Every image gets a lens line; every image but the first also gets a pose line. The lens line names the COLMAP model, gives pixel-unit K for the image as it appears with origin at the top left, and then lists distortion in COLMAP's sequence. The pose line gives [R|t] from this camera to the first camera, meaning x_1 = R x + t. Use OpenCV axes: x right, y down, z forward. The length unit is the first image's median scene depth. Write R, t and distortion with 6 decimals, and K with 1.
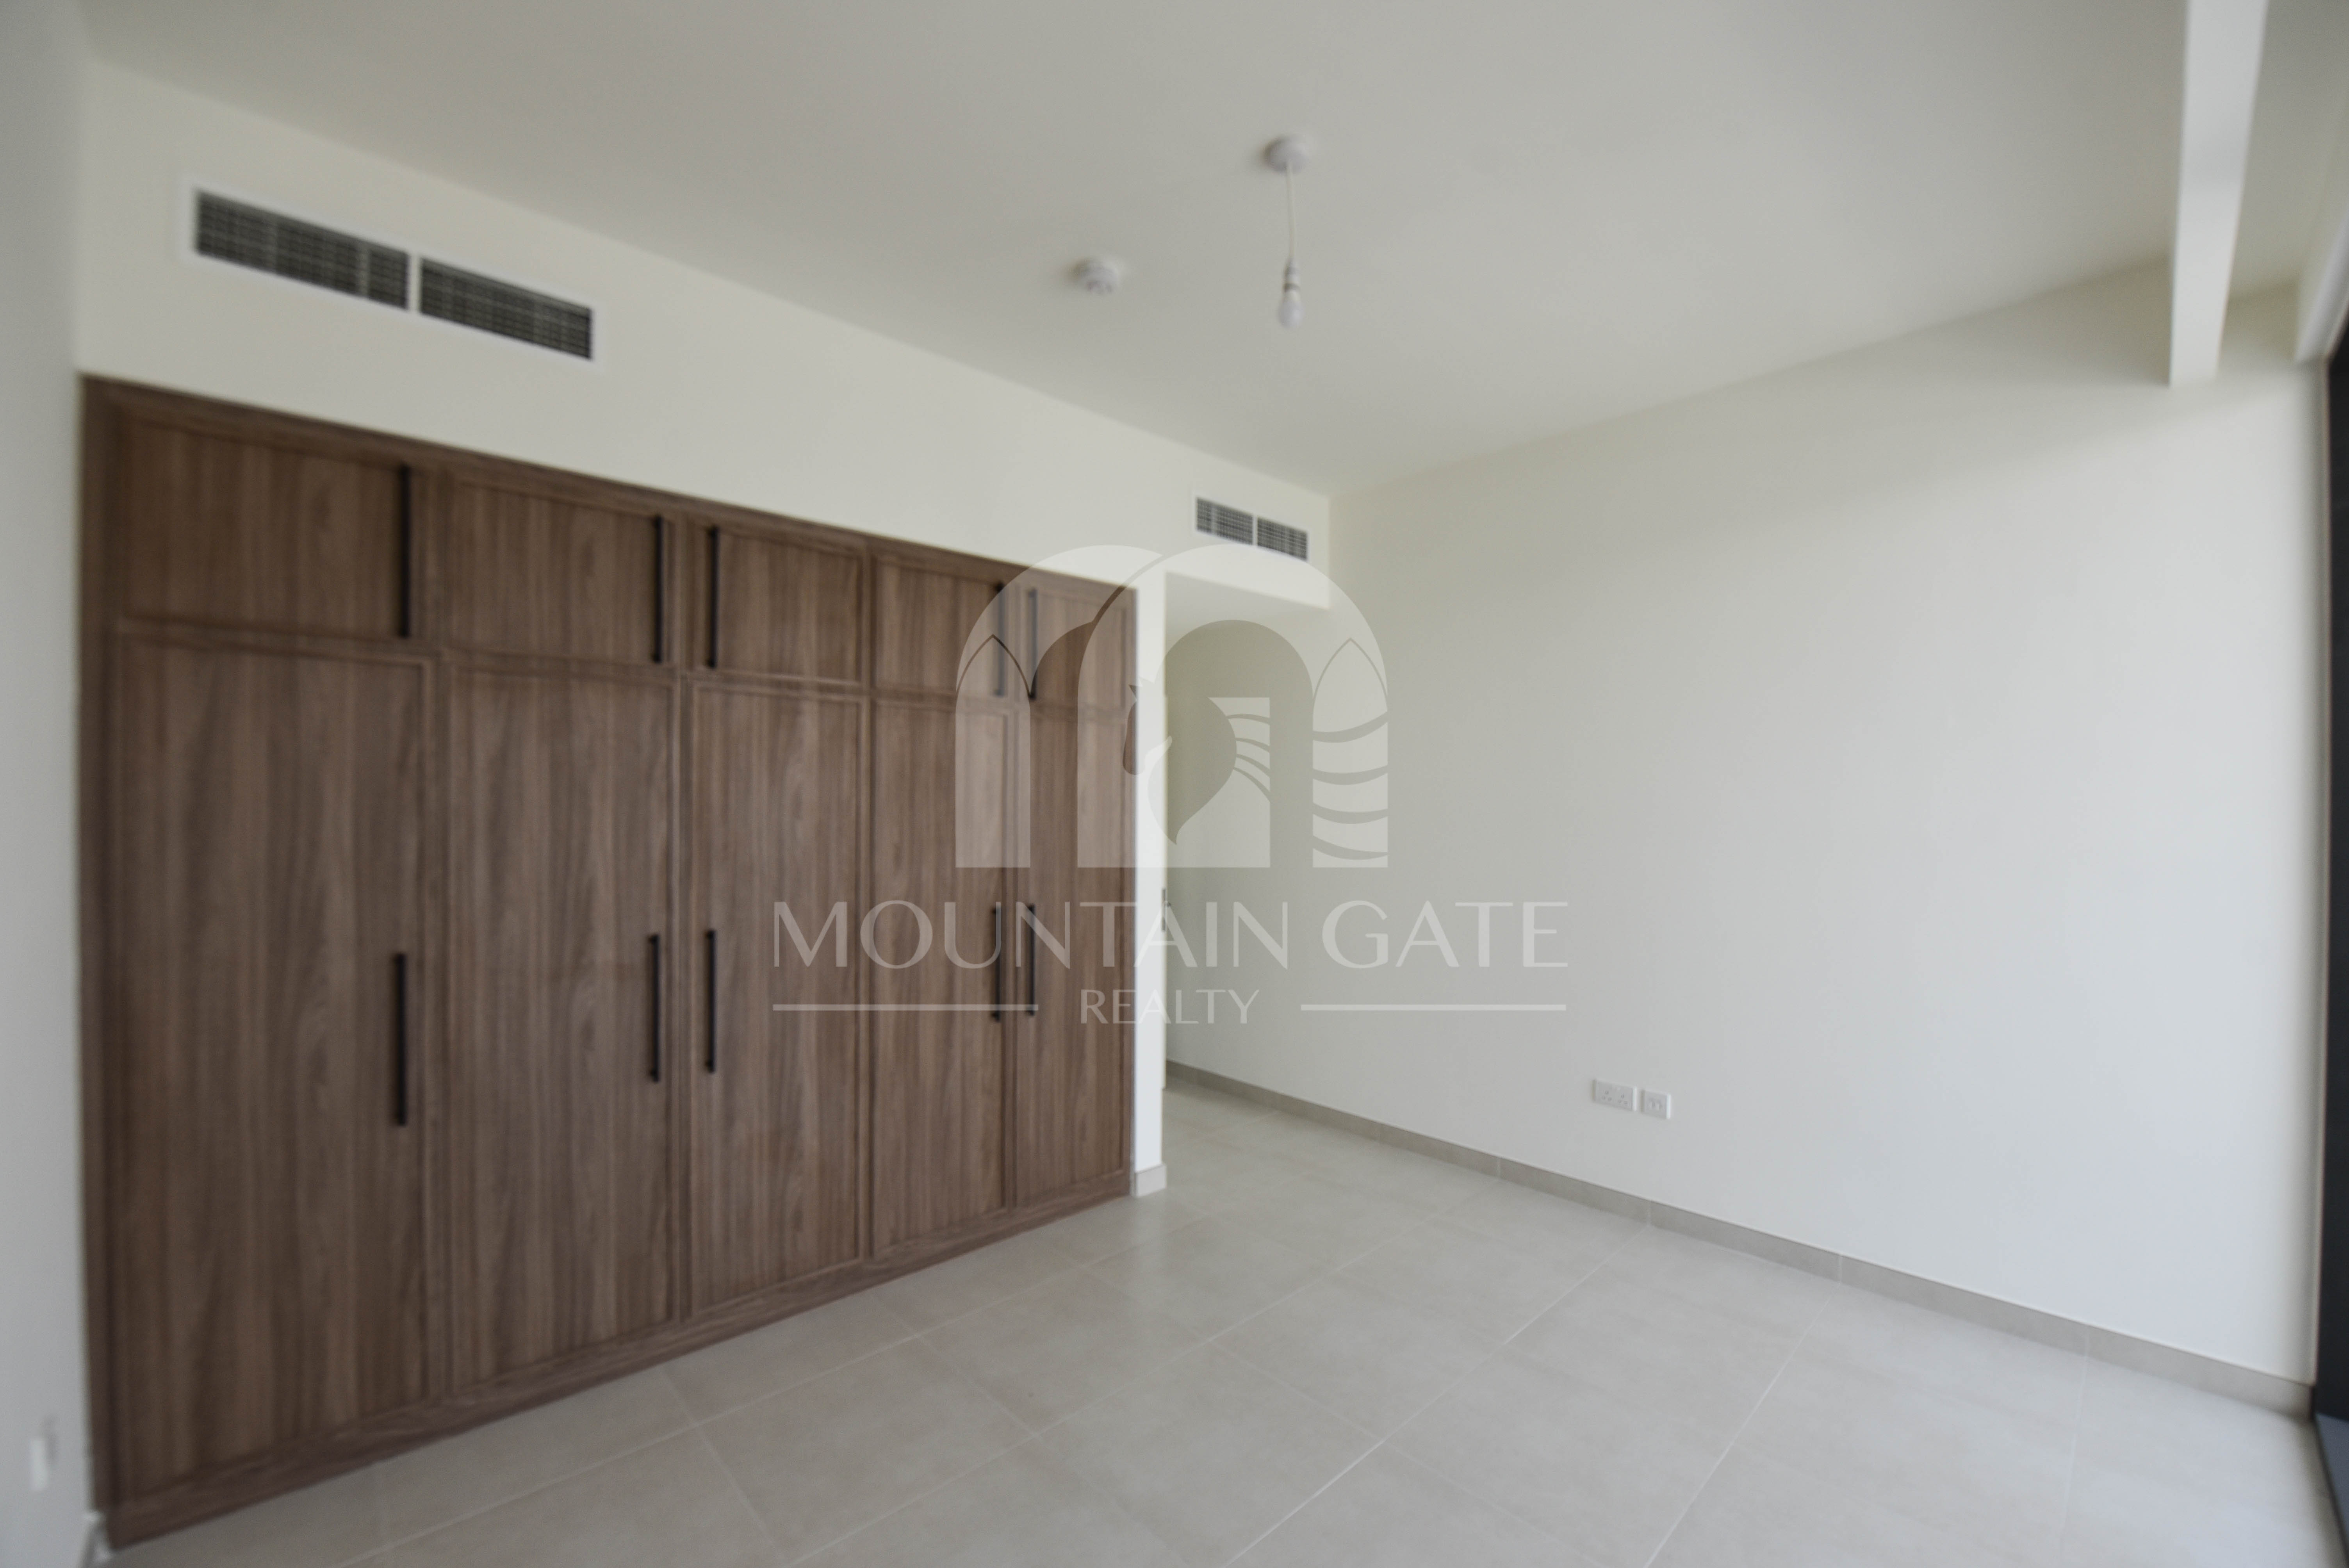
lens RADIAL K [[946.6, 0, 1173.1], [0, 946.6, 810.1], [0, 0, 1]] dist [-0.023654, -0.000623]
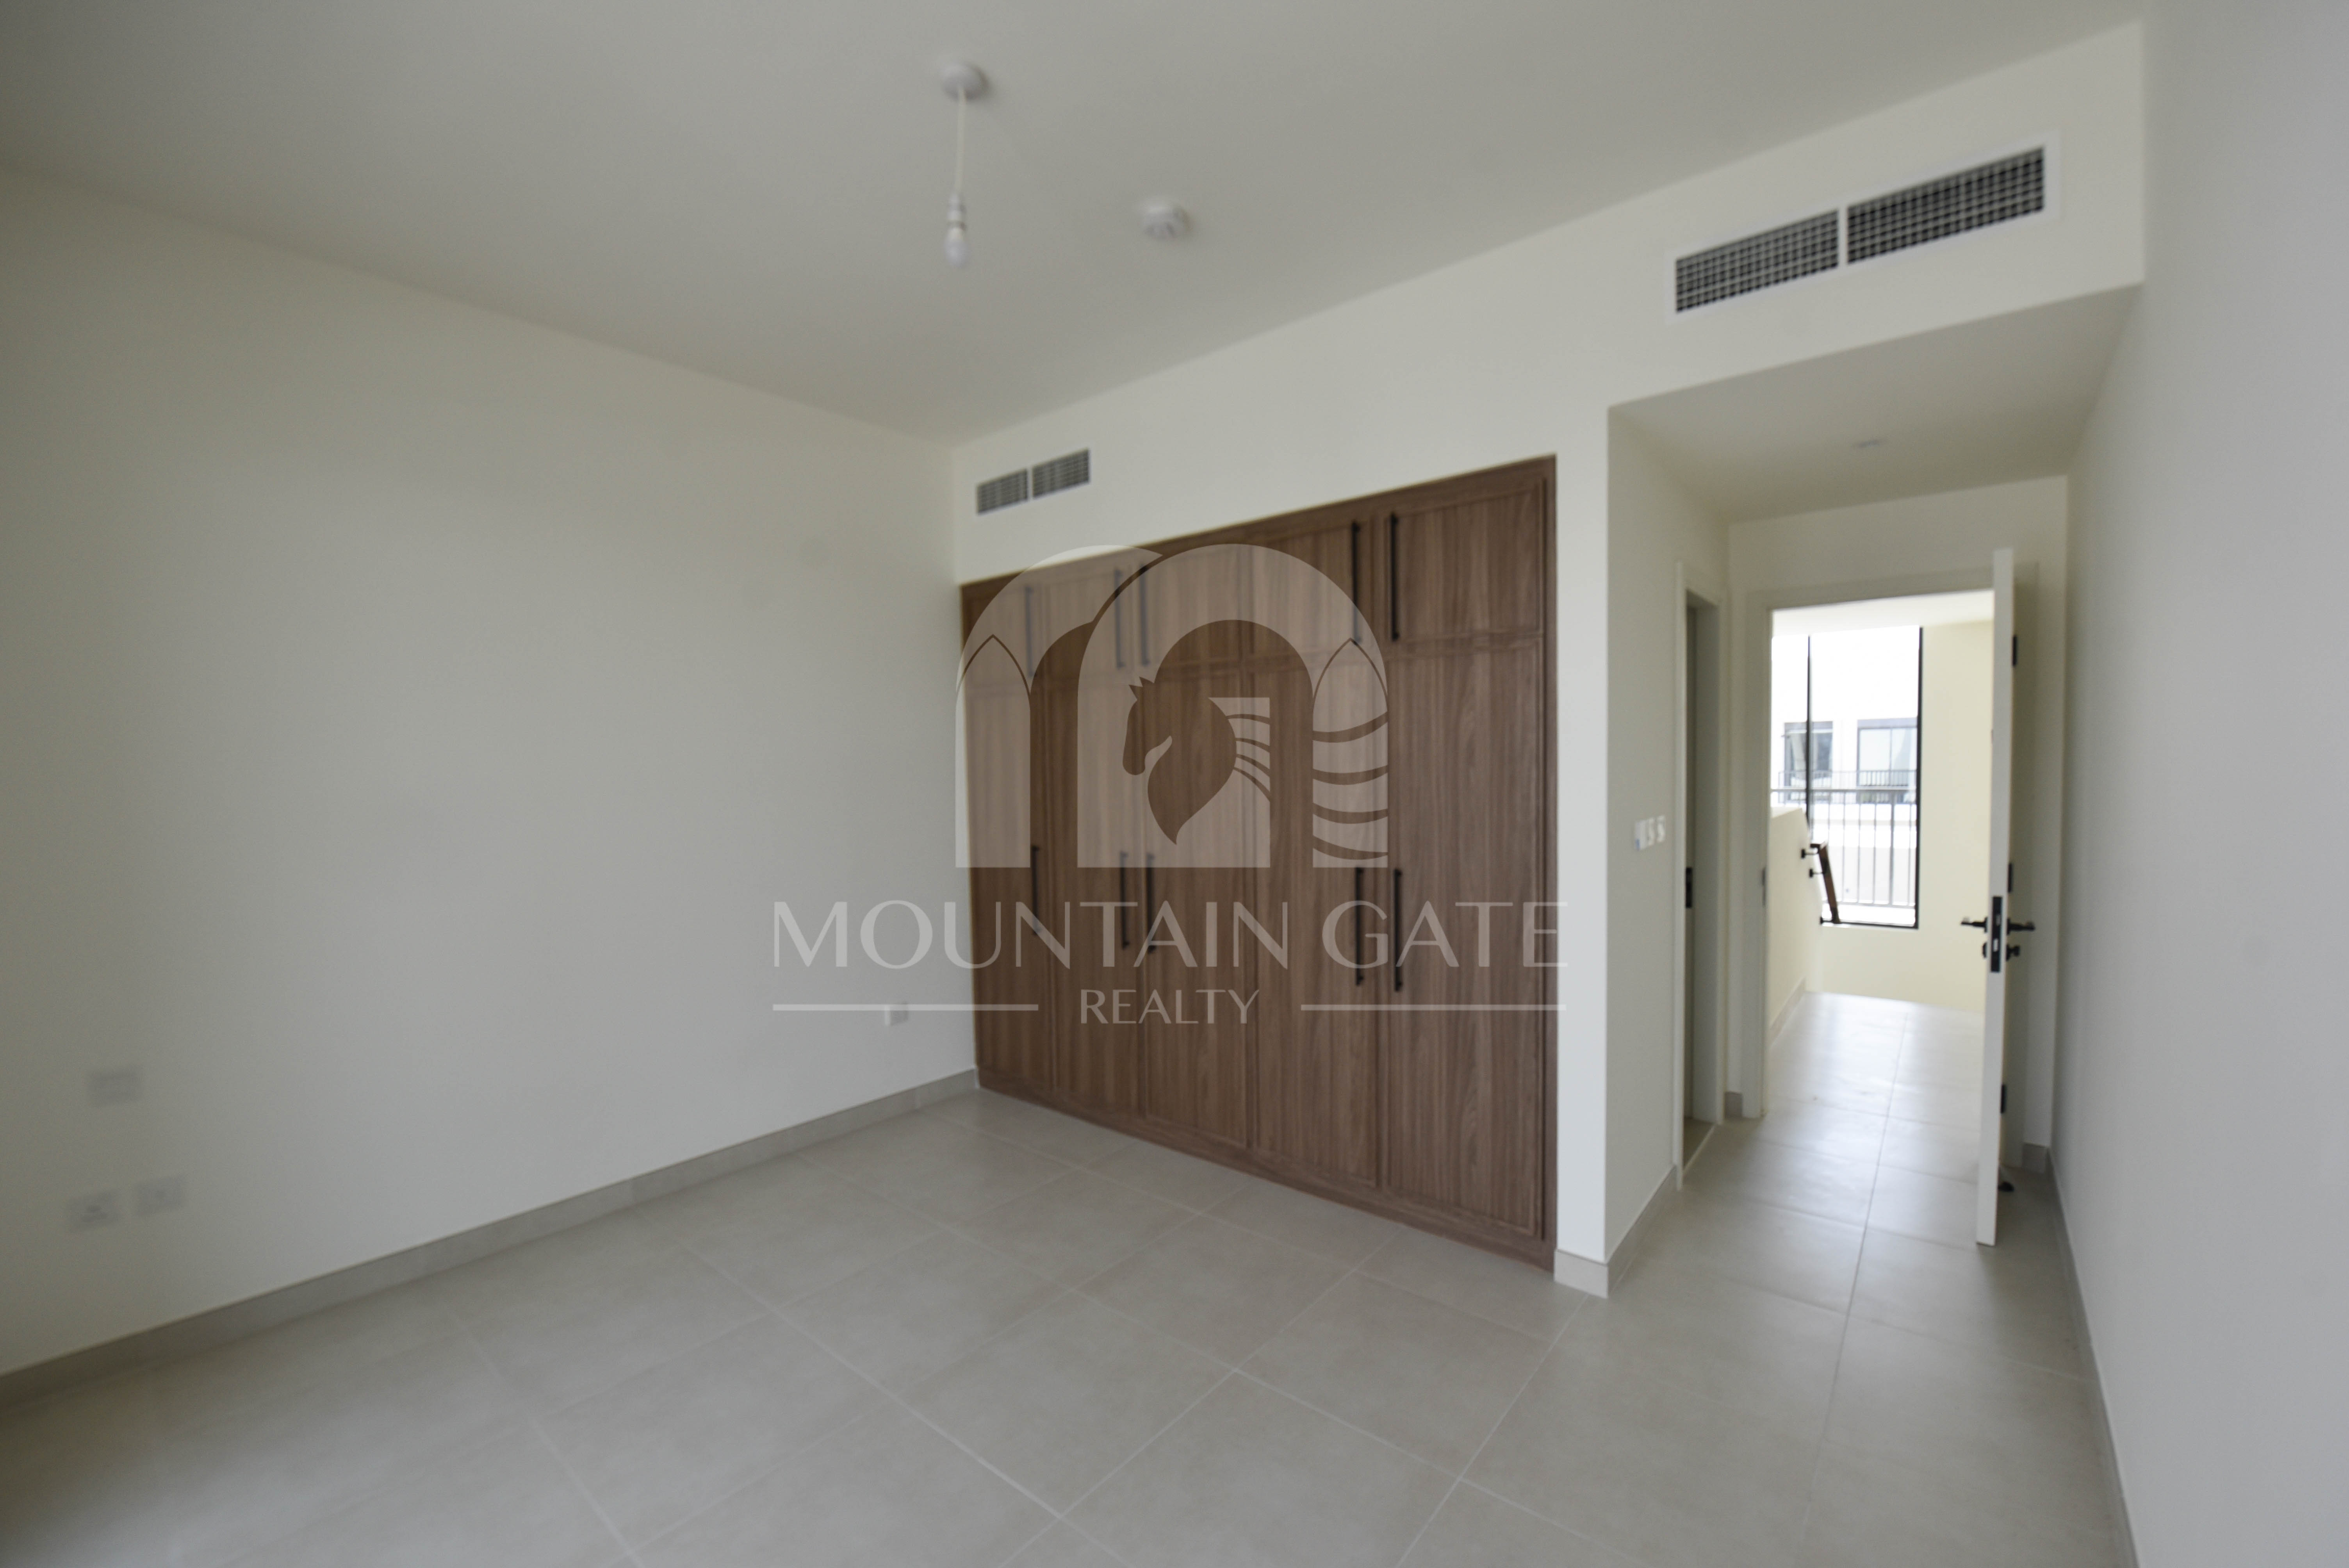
lens RADIAL K [[927.8, 0, 1112.2], [0, 927.8, 815.0], [0, 0, 1]] dist [-0.020661, -0.000212]
pose [[0.090941, 0.046483, -0.994771, 0.745818], [0.012125, 0.998784, 0.047779, 0.003140], [0.995782, -0.016406, 0.090267, 0.691895]]
